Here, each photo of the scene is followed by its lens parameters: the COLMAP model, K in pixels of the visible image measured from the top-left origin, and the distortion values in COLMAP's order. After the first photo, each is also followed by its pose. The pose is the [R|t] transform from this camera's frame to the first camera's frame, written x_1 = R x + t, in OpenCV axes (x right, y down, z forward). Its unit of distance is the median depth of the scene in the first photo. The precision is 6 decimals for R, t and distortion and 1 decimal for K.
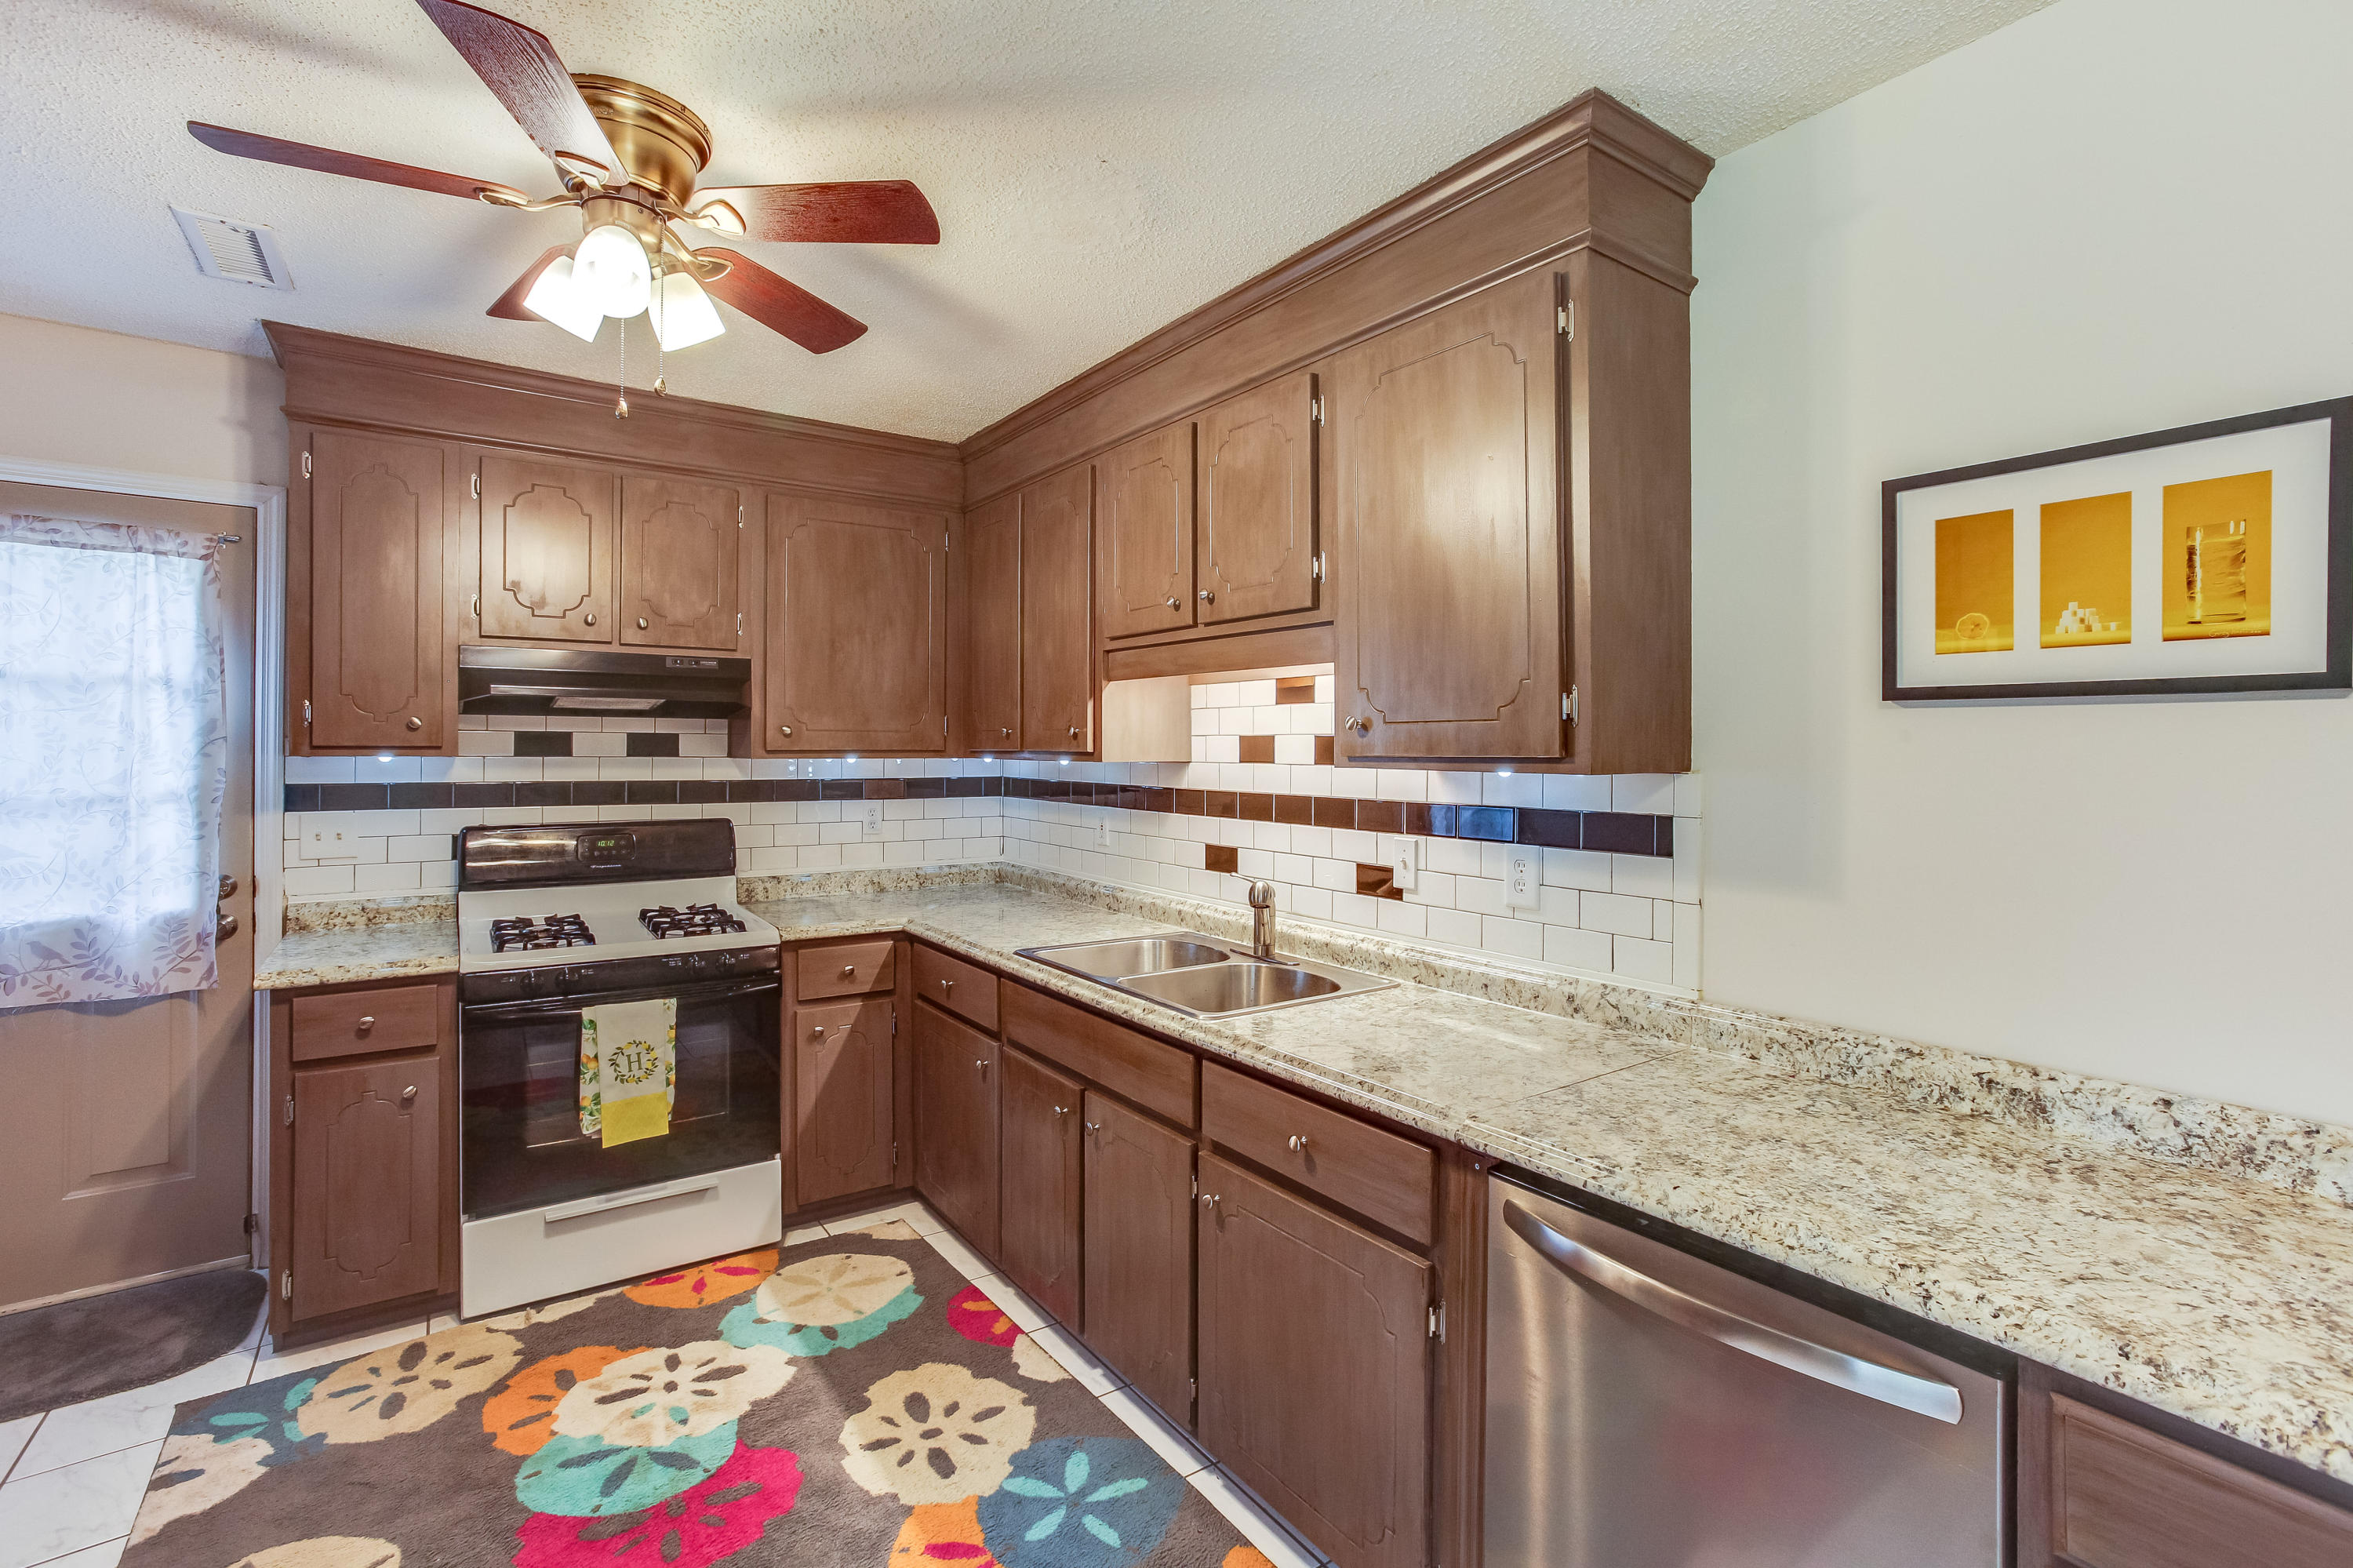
lens RADIAL K [[1049.9, 0, 1153.1], [0, 1049.9, 749.3], [0, 0, 1]] dist [0.013077, 0.000206]
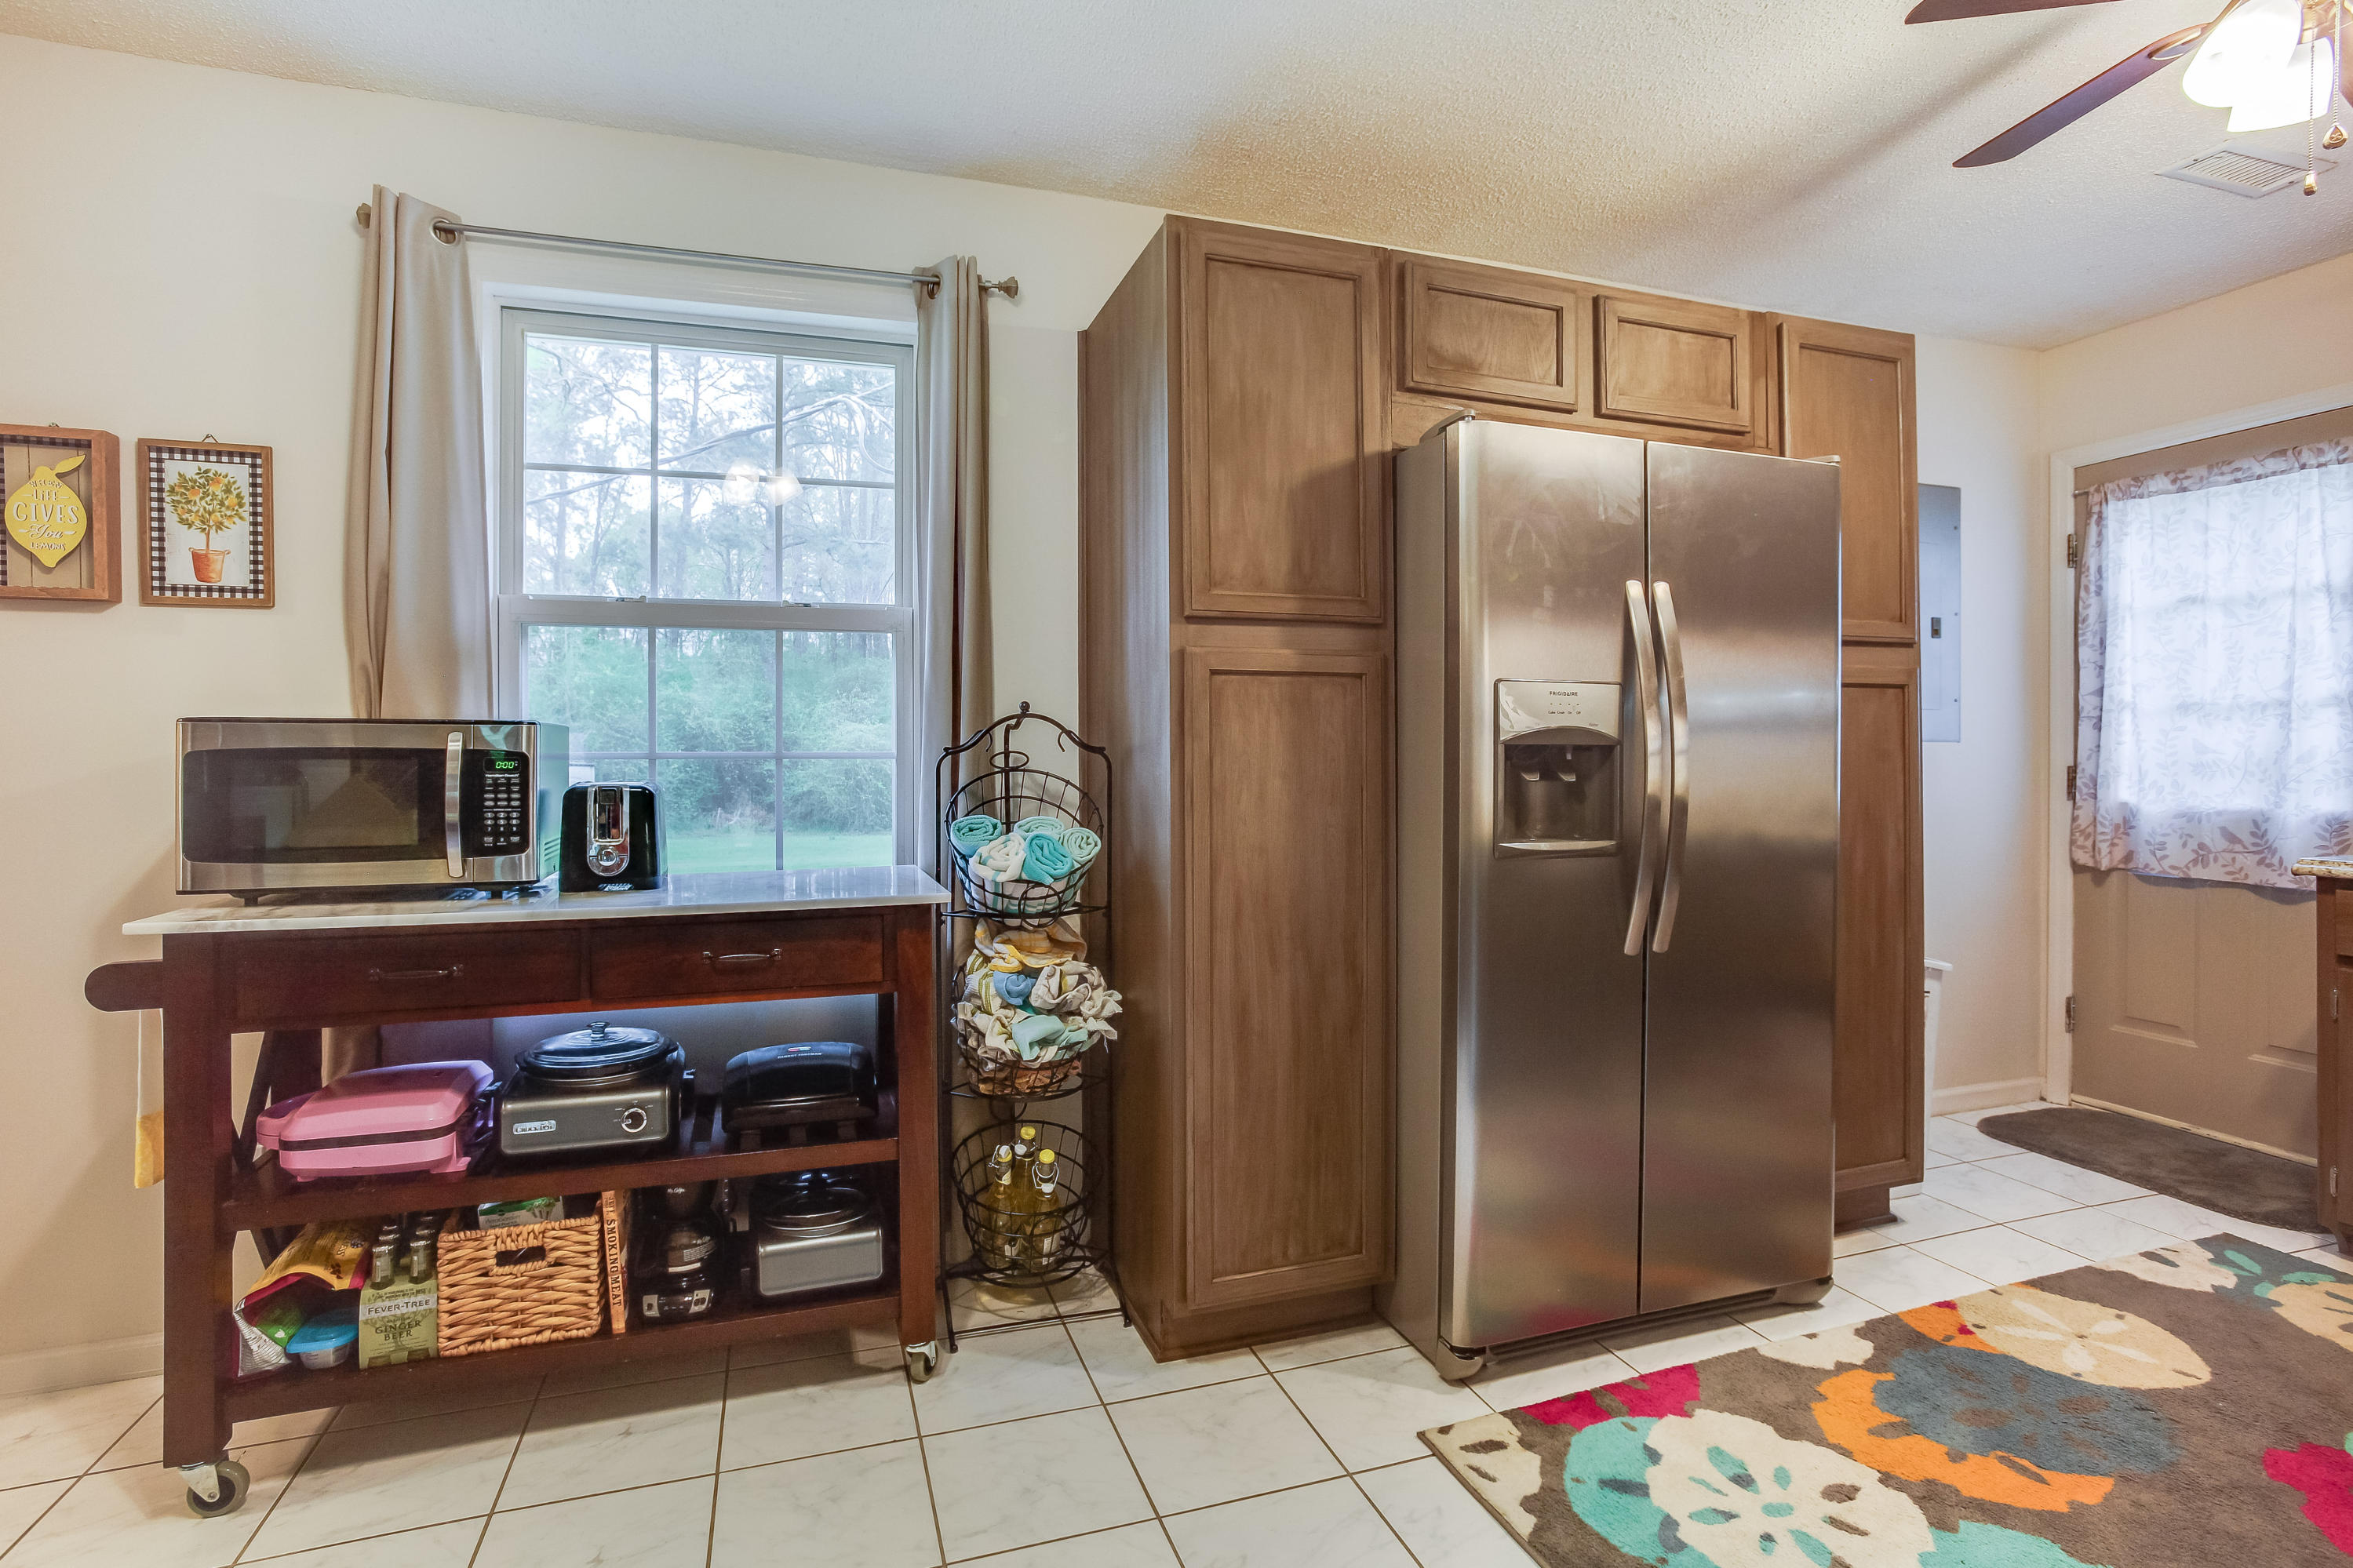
lens RADIAL K [[1084.0, 0, 1150.7], [0, 1084.0, 754.8], [0, 0, 1]] dist [-0.019722, 0.000119]
pose [[-0.299626, 0.000073, -0.954057, 0.401375], [0.002413, 0.999997, -0.000682, 0.098341], [0.954054, -0.002507, -0.299625, 0.226900]]
